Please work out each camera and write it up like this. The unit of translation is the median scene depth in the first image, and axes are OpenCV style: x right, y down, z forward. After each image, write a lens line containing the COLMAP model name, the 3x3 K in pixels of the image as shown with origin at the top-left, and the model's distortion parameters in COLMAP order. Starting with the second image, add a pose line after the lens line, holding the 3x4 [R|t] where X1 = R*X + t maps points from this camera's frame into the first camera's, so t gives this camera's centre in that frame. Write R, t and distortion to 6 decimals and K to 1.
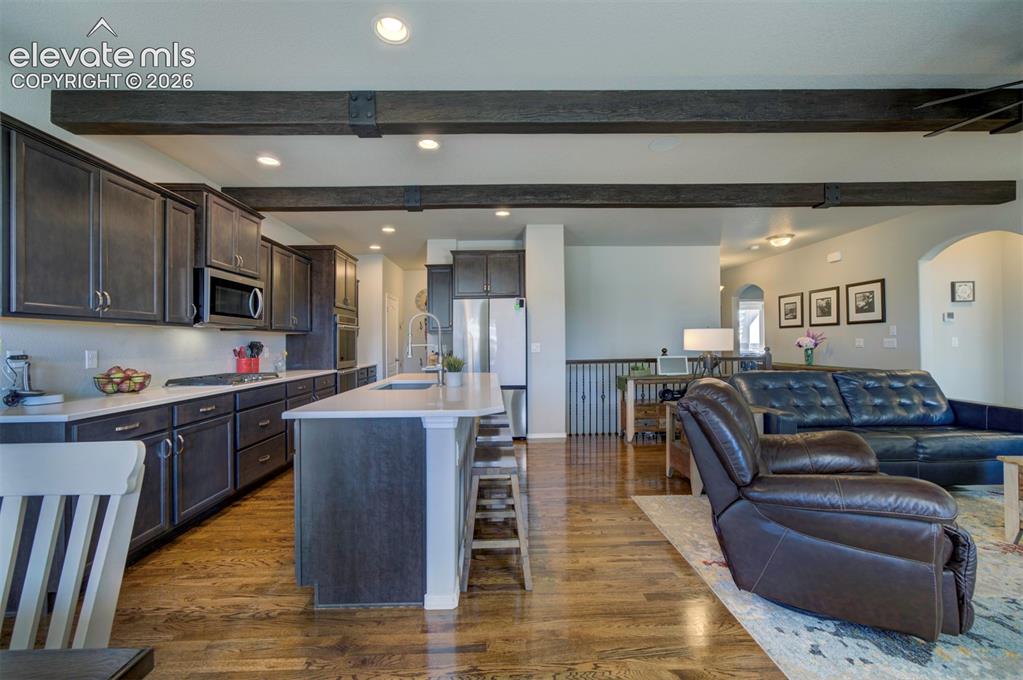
lens RADIAL K [[412.3, 0, 501.3], [0, 412.3, 333.1], [0, 0, 1]] dist [0.004582, 0.002125]
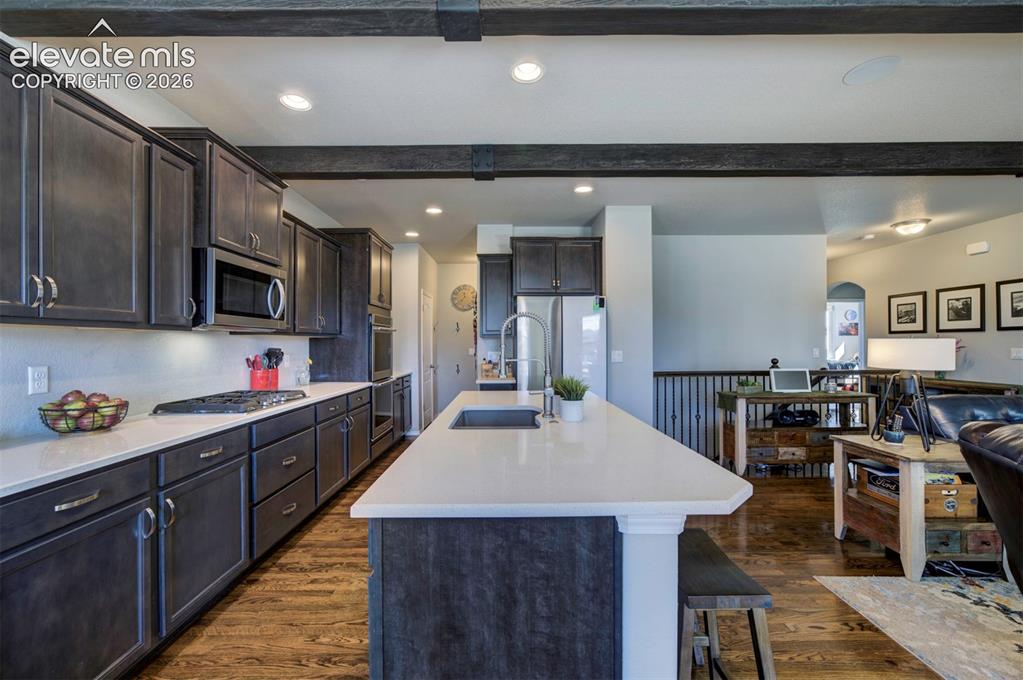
lens RADIAL K [[423.5, 0, 516.8], [0, 423.5, 338.3], [0, 0, 1]] dist [0.007470, -0.001001]
pose [[0.999977, 0.006784, 0.000842, -0.151836], [-0.006793, 0.999914, 0.011203, -0.011666], [-0.000766, -0.011208, 0.999937, 0.218367]]
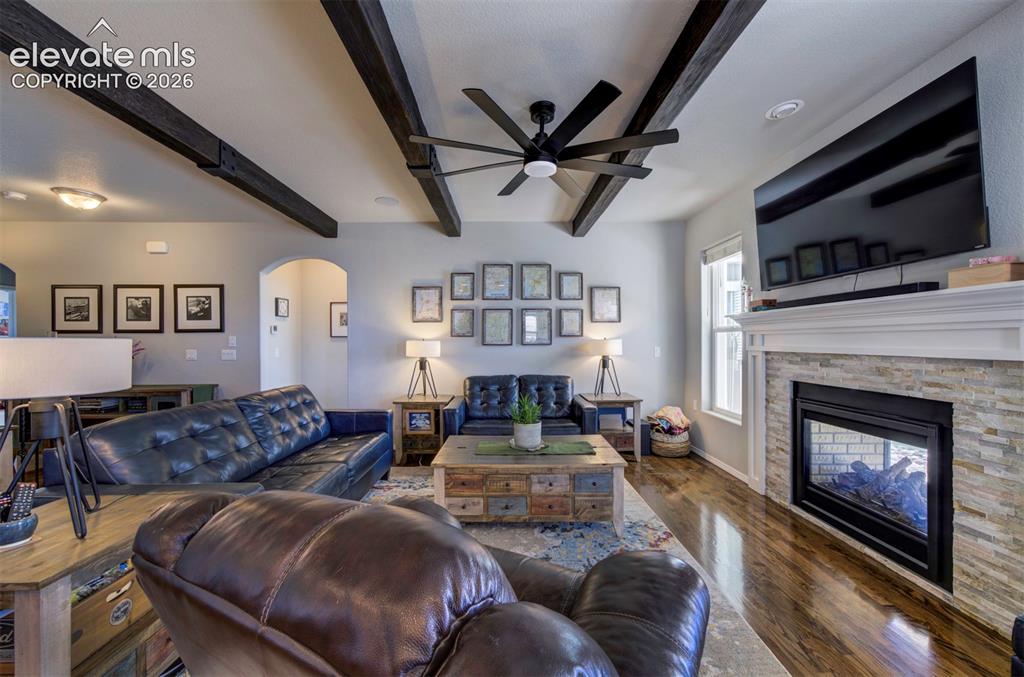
lens RADIAL K [[378.8, 0, 504.5], [0, 378.8, 345.8], [0, 0, 1]] dist [0.003593, 0.000117]
pose [[0.000357, 0.002013, 0.999998, 0.106993], [-0.019629, 0.999805, -0.002005, -0.008144], [-0.999807, -0.019628, 0.000396, 0.465889]]
